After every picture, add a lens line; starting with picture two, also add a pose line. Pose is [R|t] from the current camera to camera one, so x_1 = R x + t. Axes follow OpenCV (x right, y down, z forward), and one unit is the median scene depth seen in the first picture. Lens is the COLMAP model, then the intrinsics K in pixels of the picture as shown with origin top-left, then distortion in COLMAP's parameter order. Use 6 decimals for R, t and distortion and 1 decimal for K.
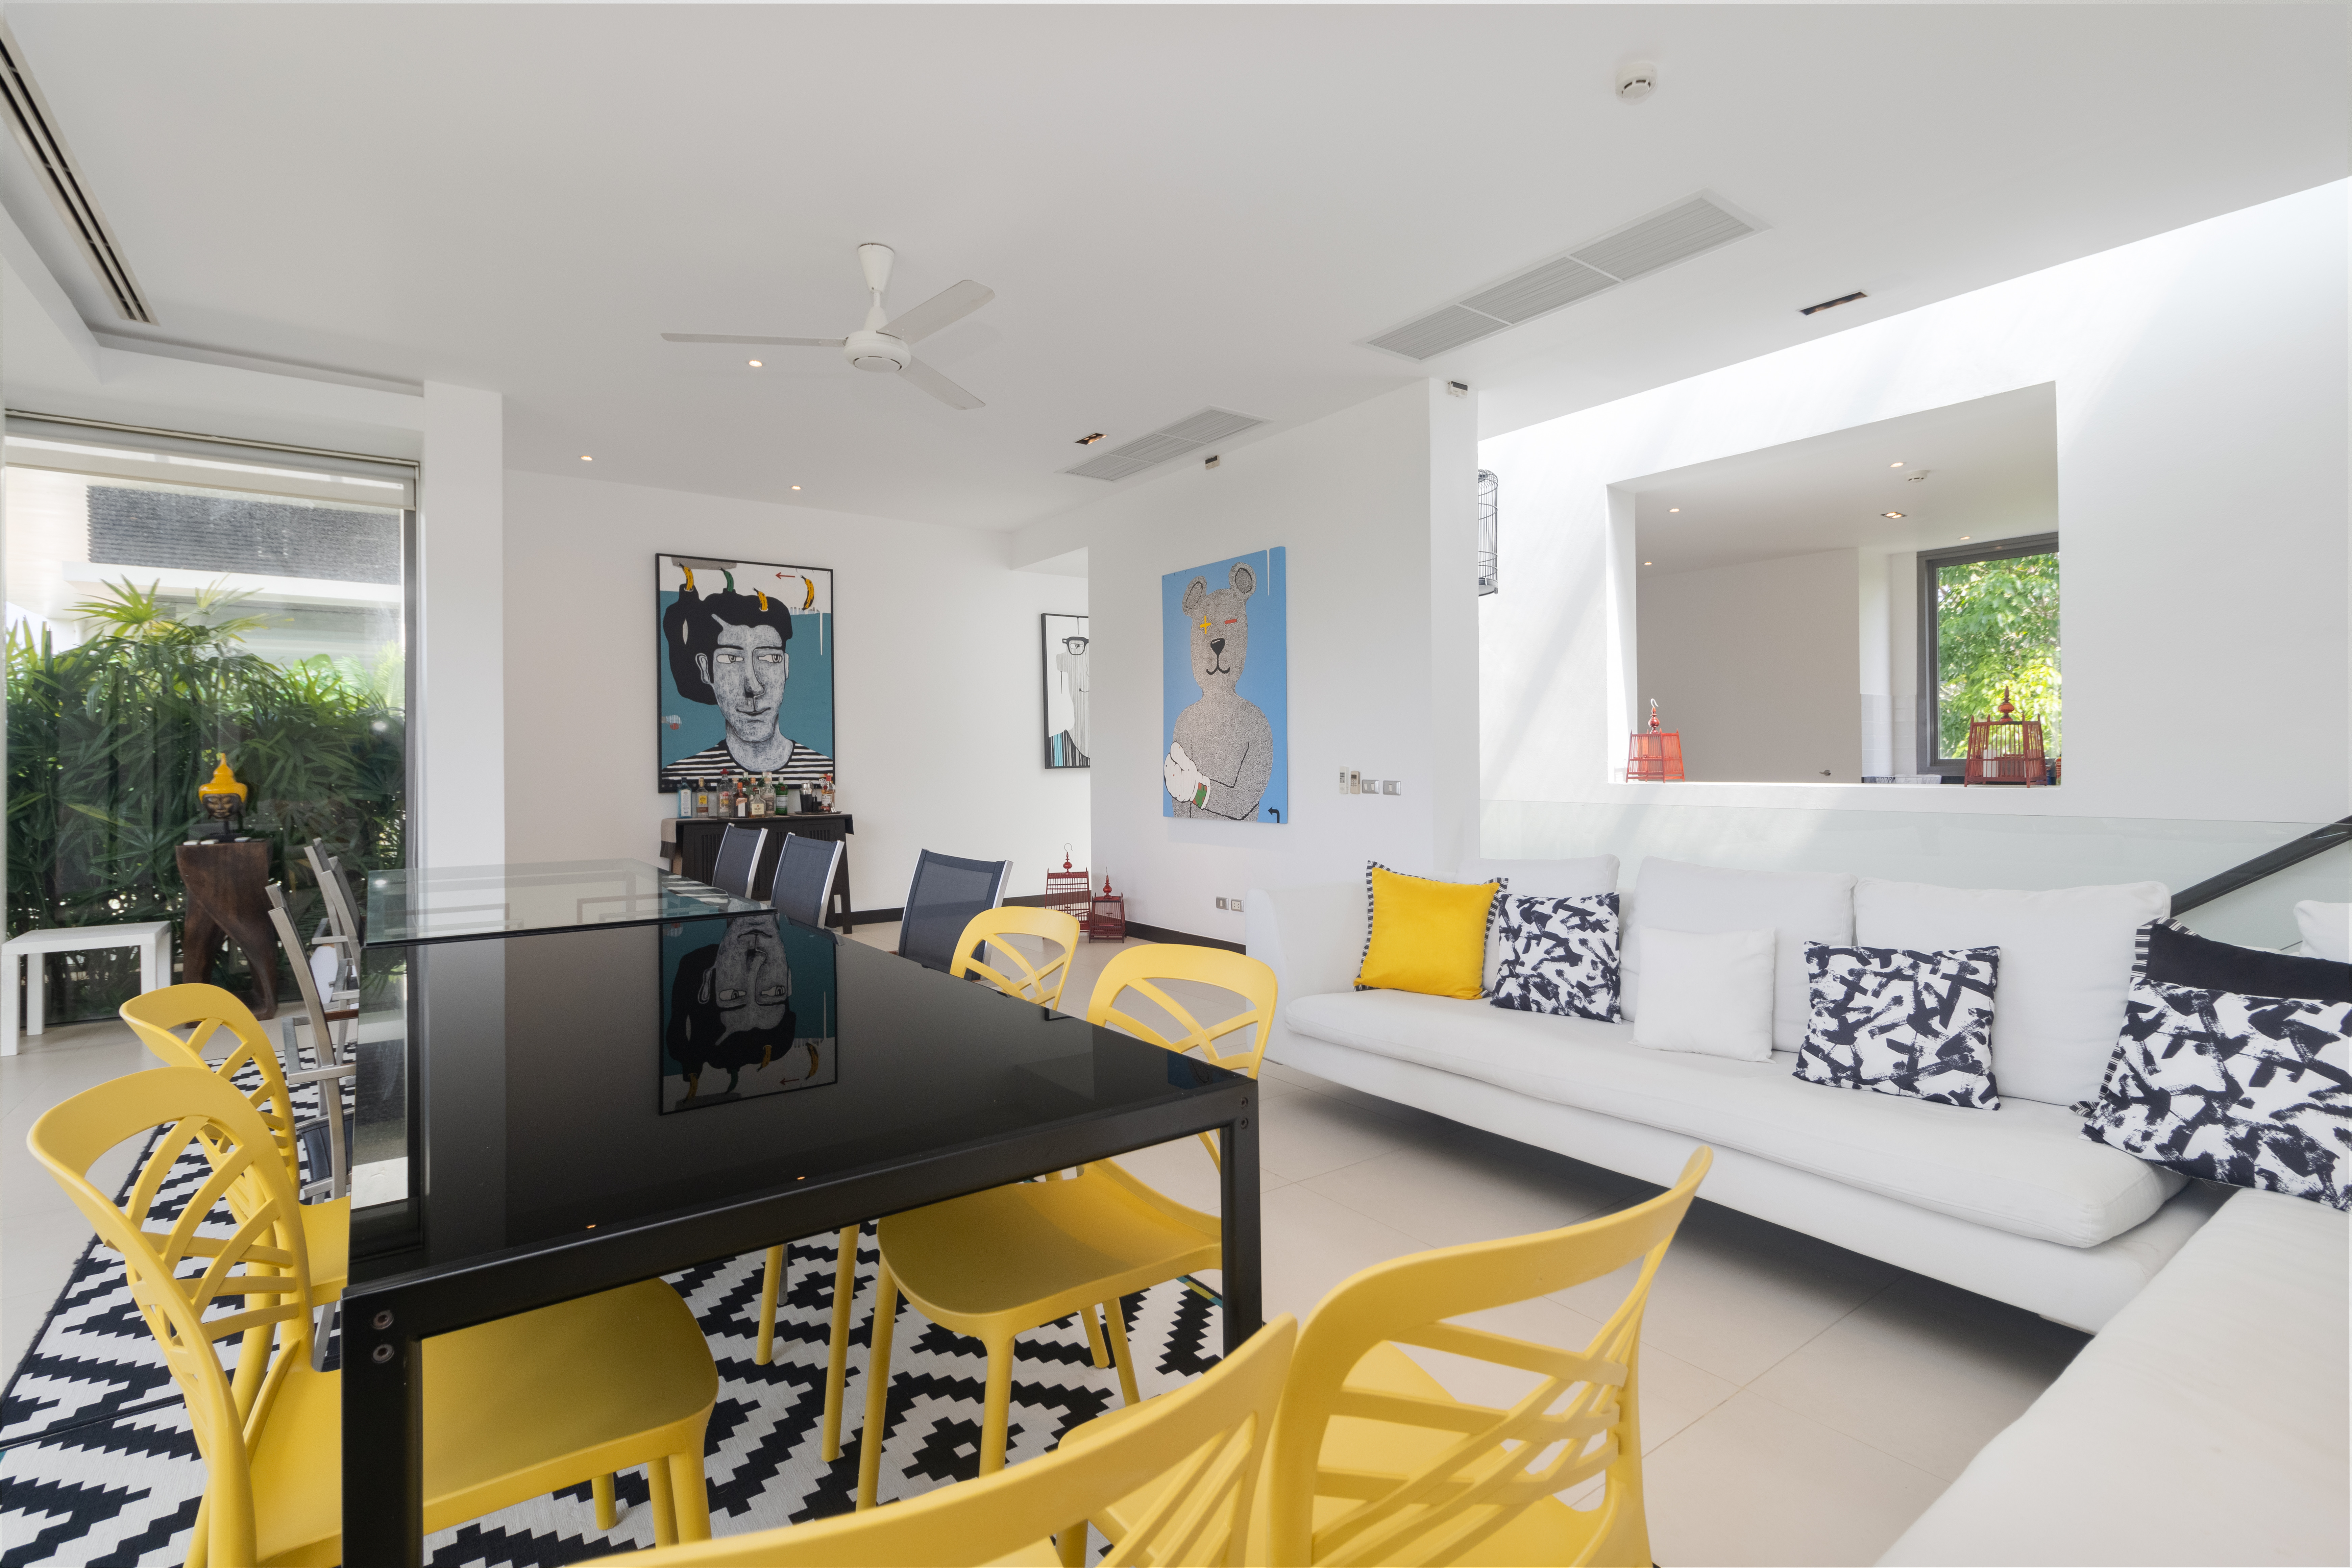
lens RADIAL K [[1089.6, 0, 1189.8], [0, 1089.6, 782.3], [0, 0, 1]] dist [0.003560, 0.000487]
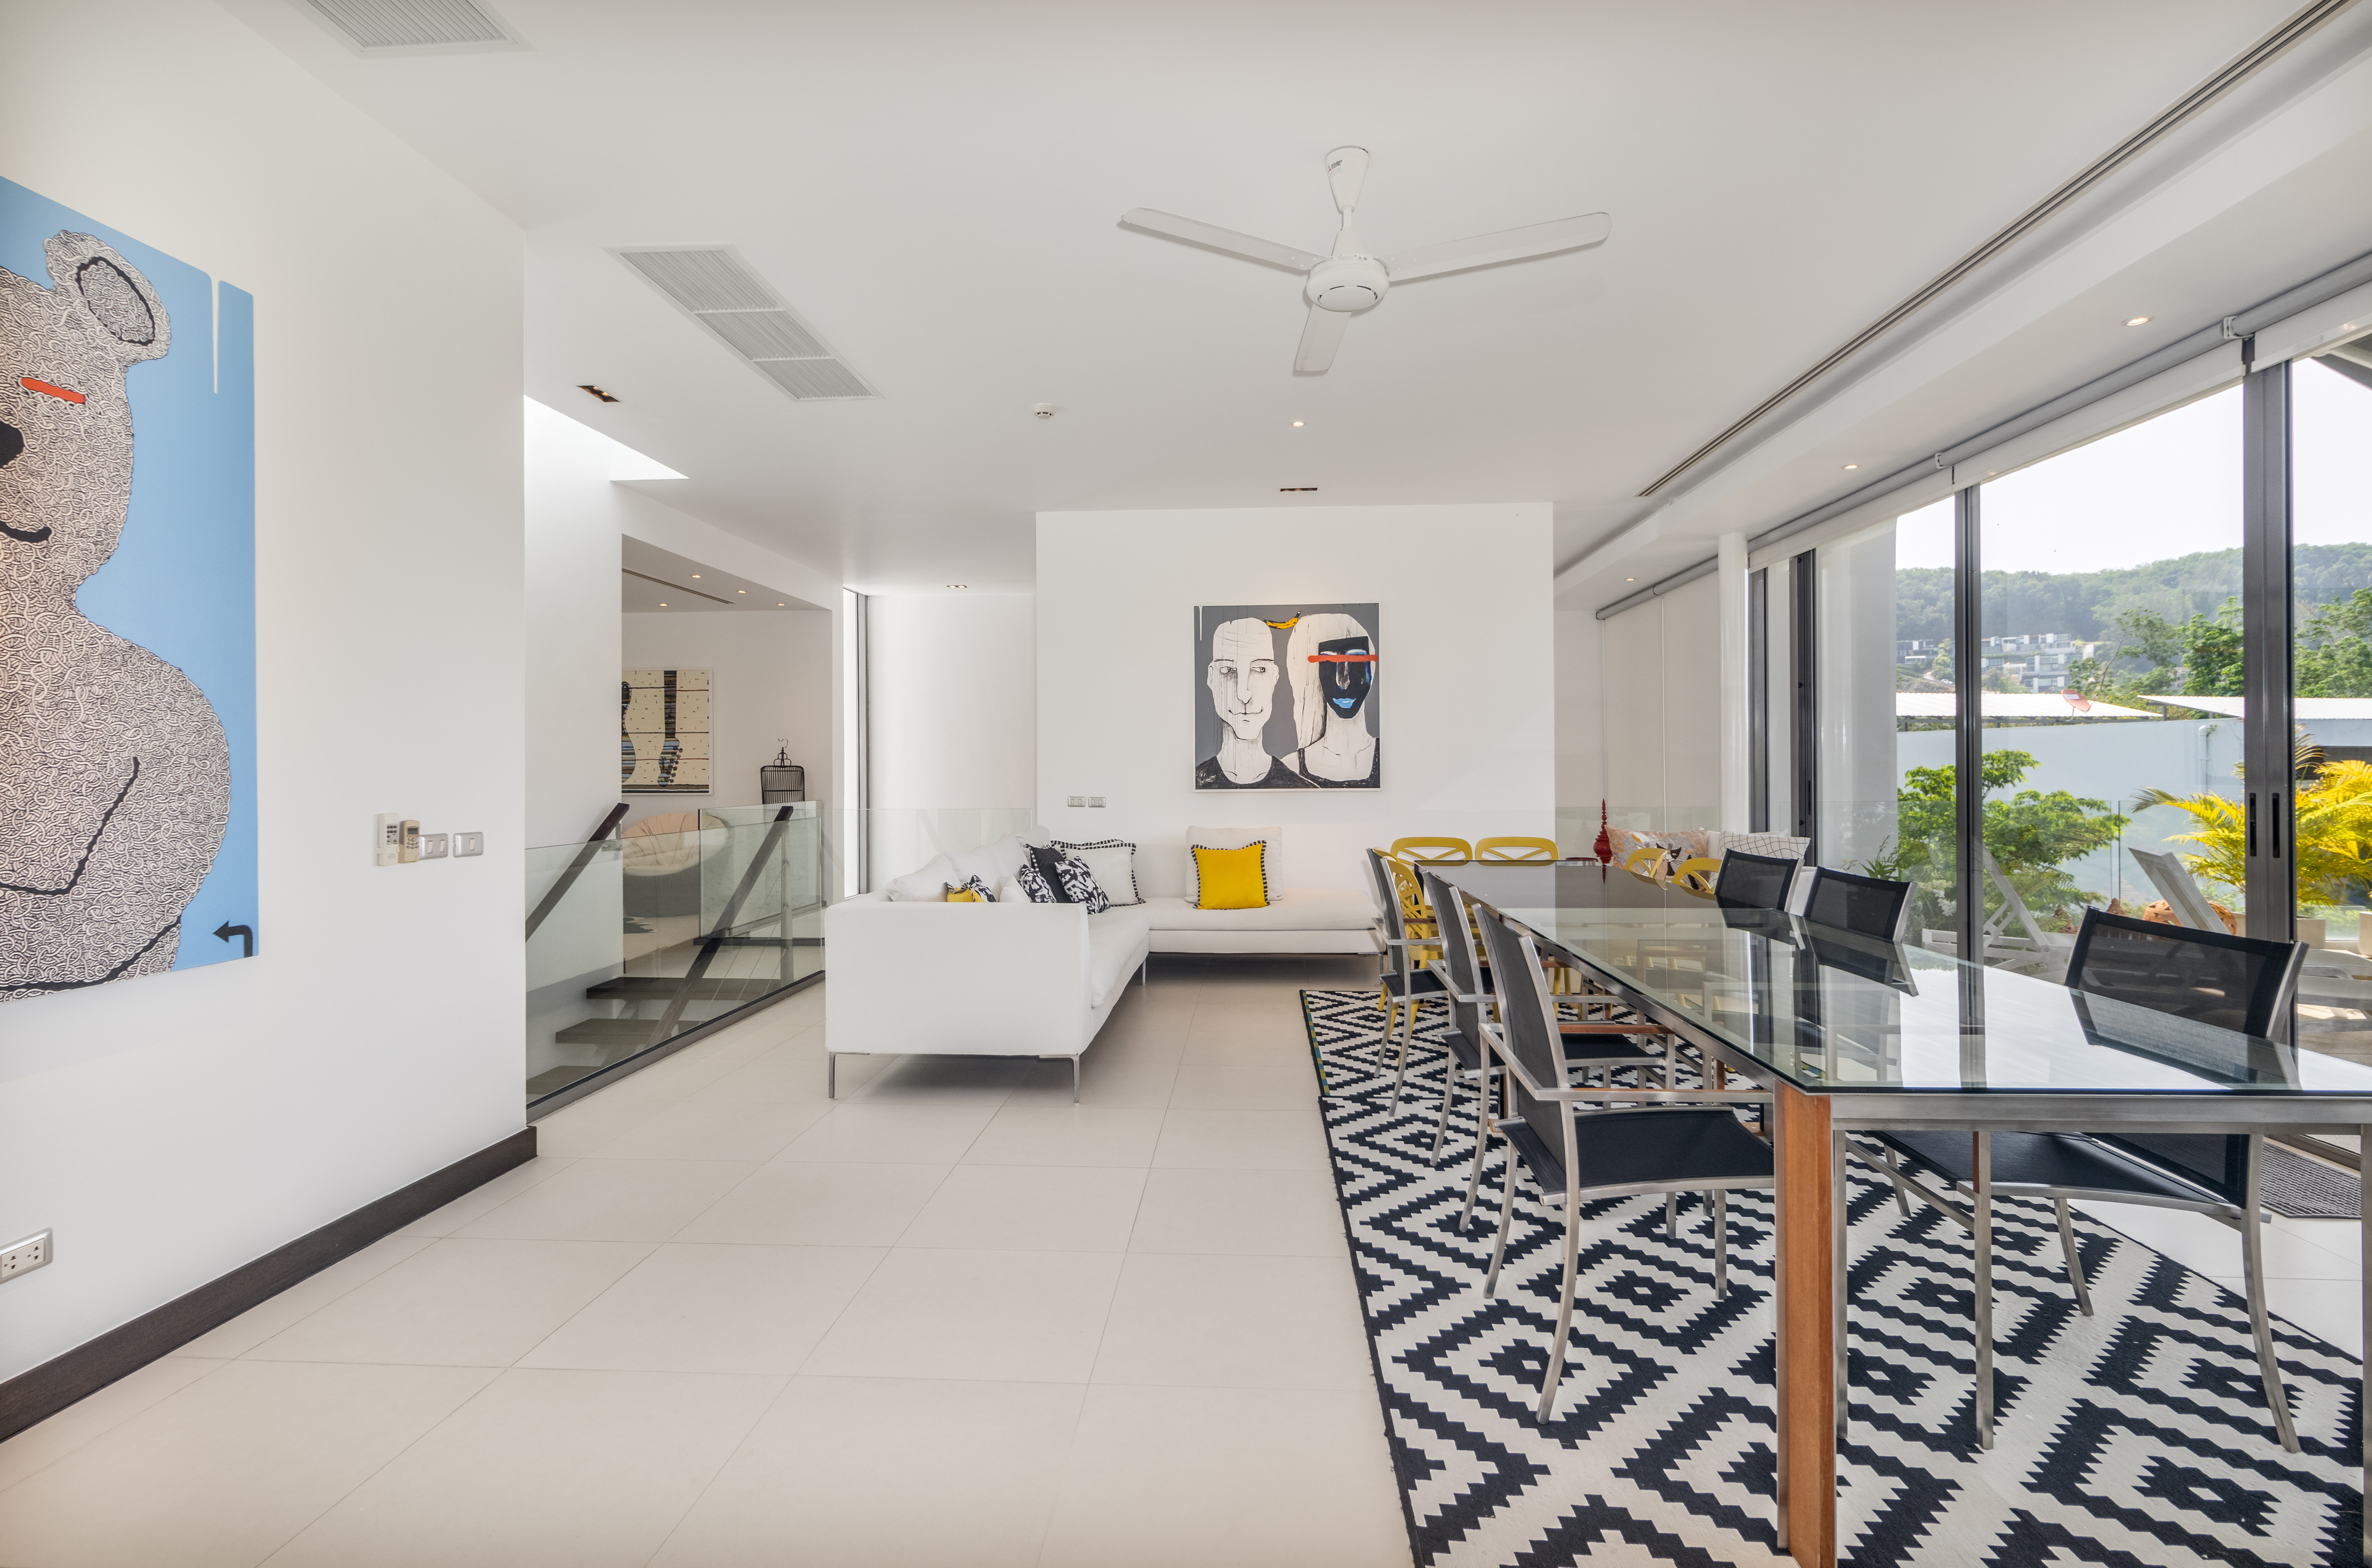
lens RADIAL K [[1098.7, 0, 1196.8], [0, 1098.7, 775.8], [0, 0, 1]] dist [0.003560, 0.000487]
pose [[-0.760913, 0.009863, 0.648779, -0.464563], [0.024811, 0.999595, 0.013903, -0.028141], [-0.648380, 0.026676, -0.760850, 1.084096]]
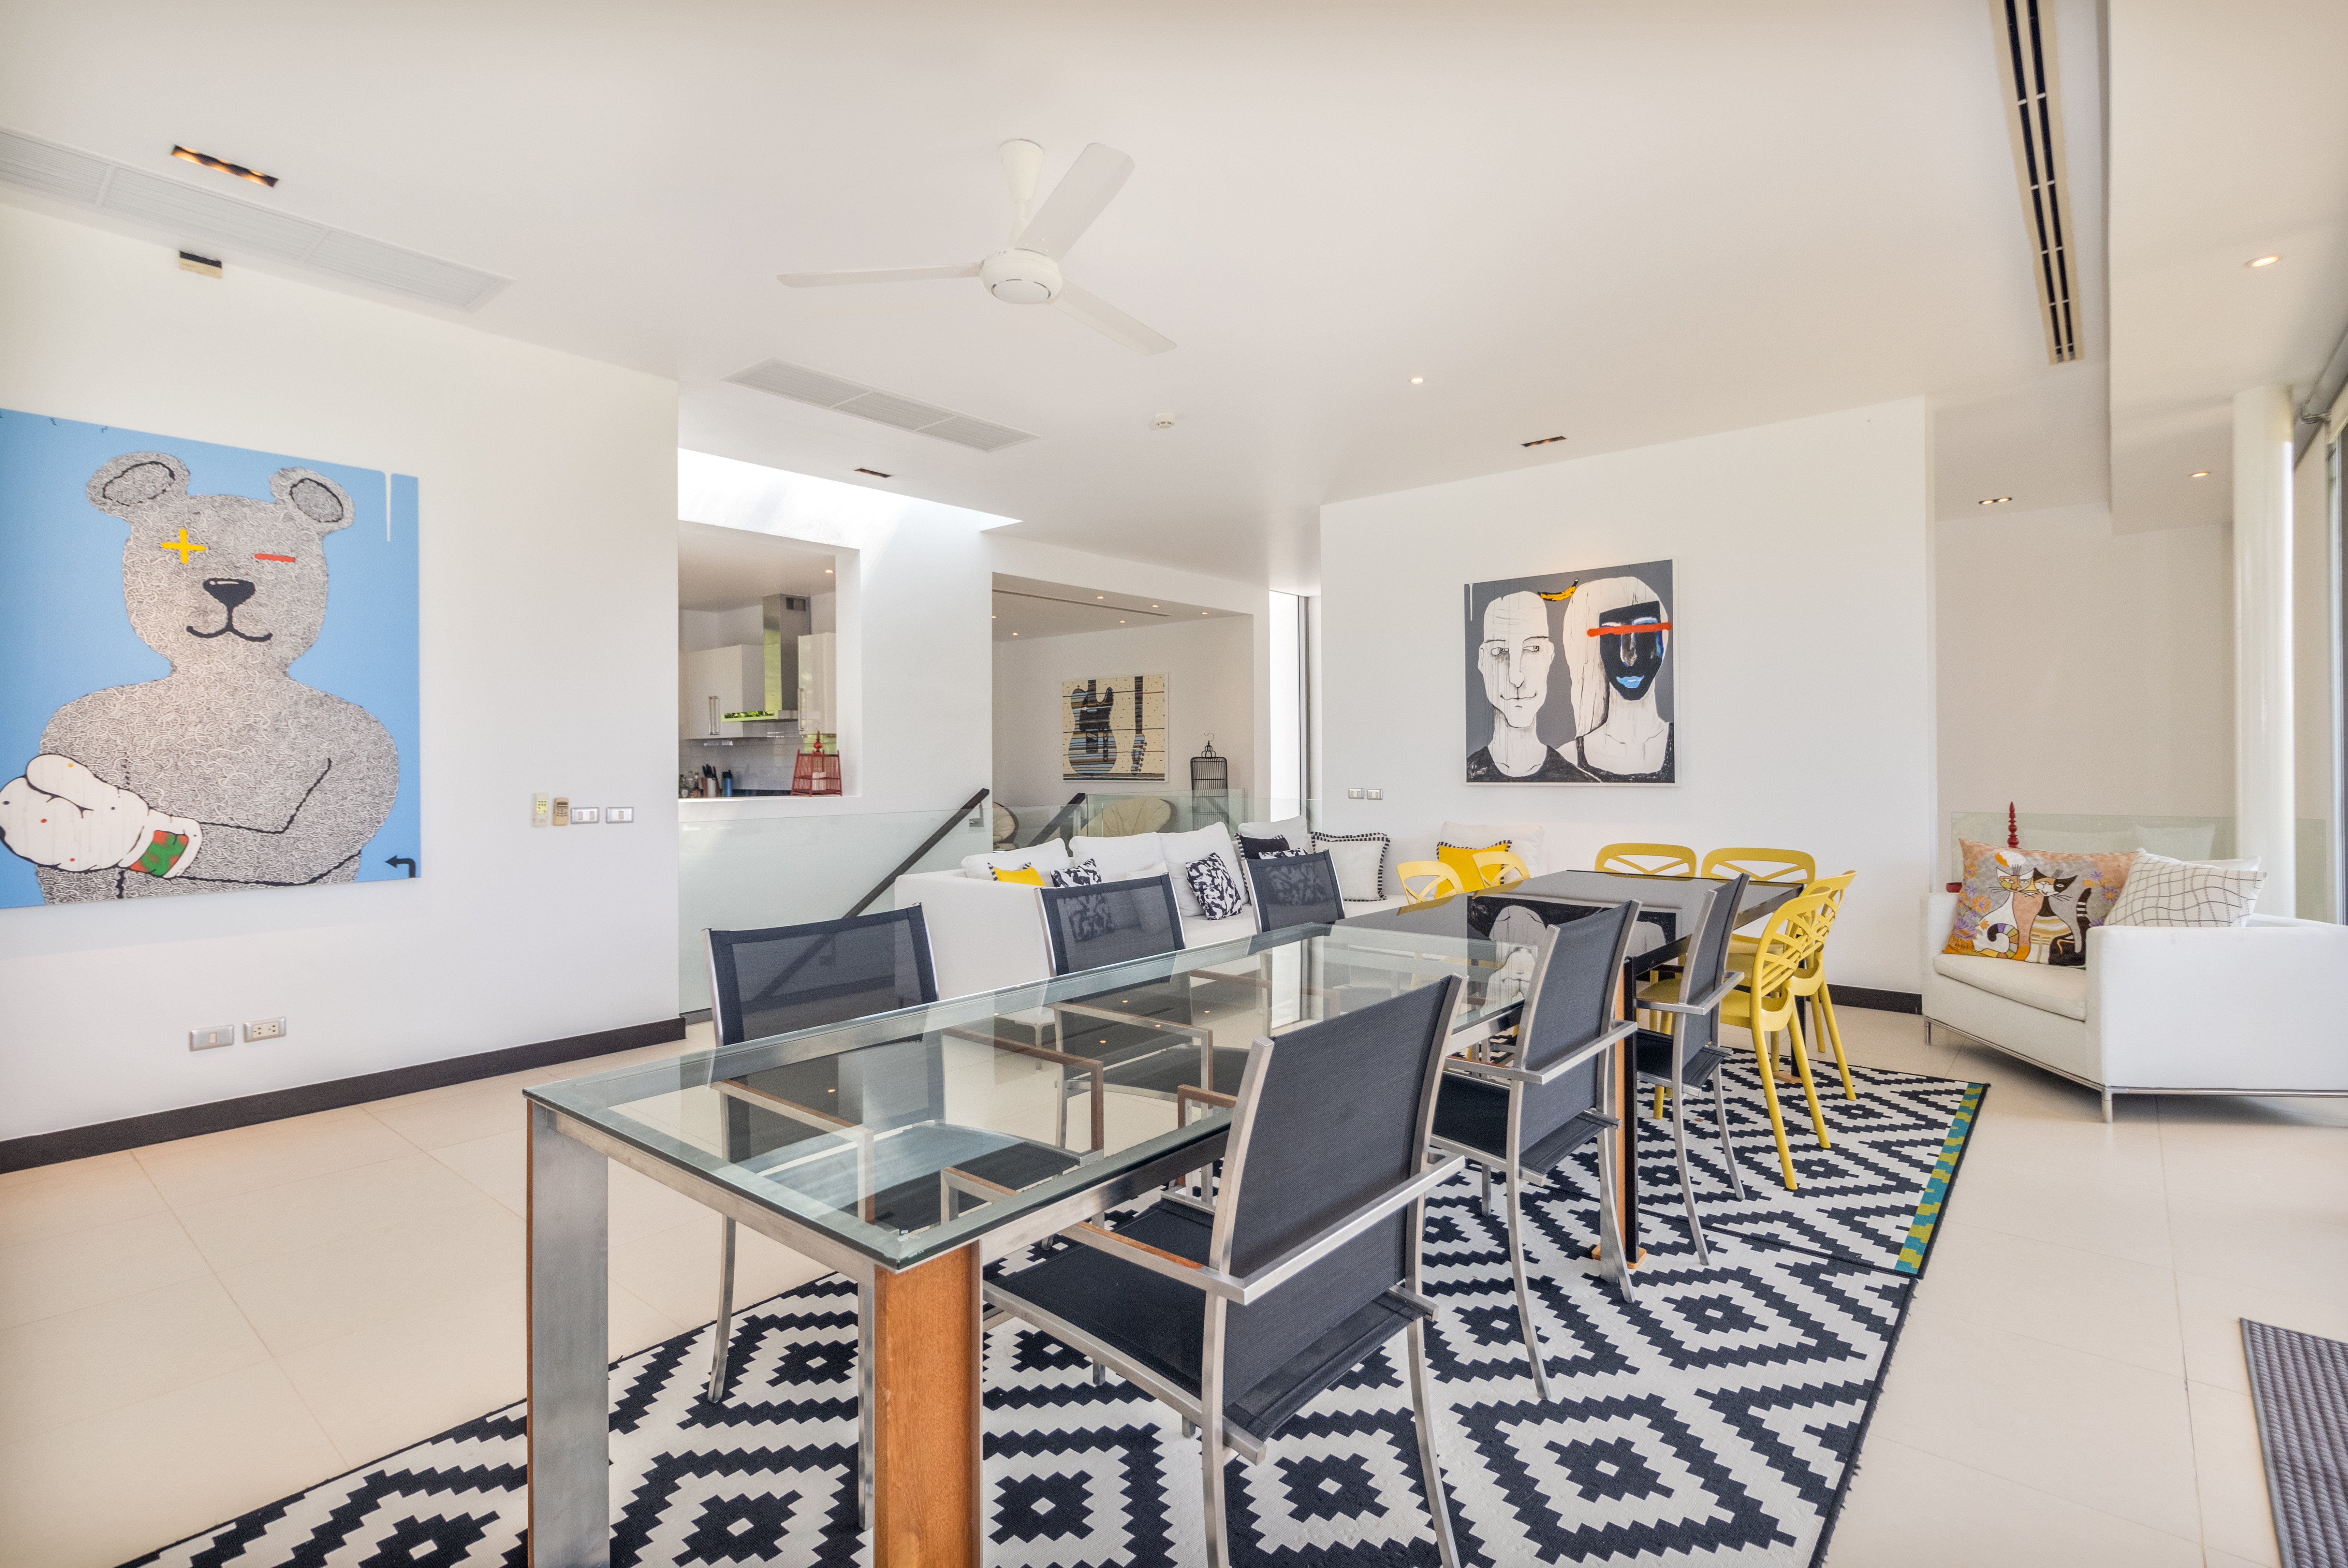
lens RADIAL K [[1087.7, 0, 1184.2], [0, 1087.7, 766.2], [0, 0, 1]] dist [0.003560, 0.000487]
pose [[-0.231190, 0.007674, 0.972878, -0.698649], [0.026865, 0.999638, -0.001501, -0.018626], [-0.972538, 0.025789, -0.231312, 0.685313]]
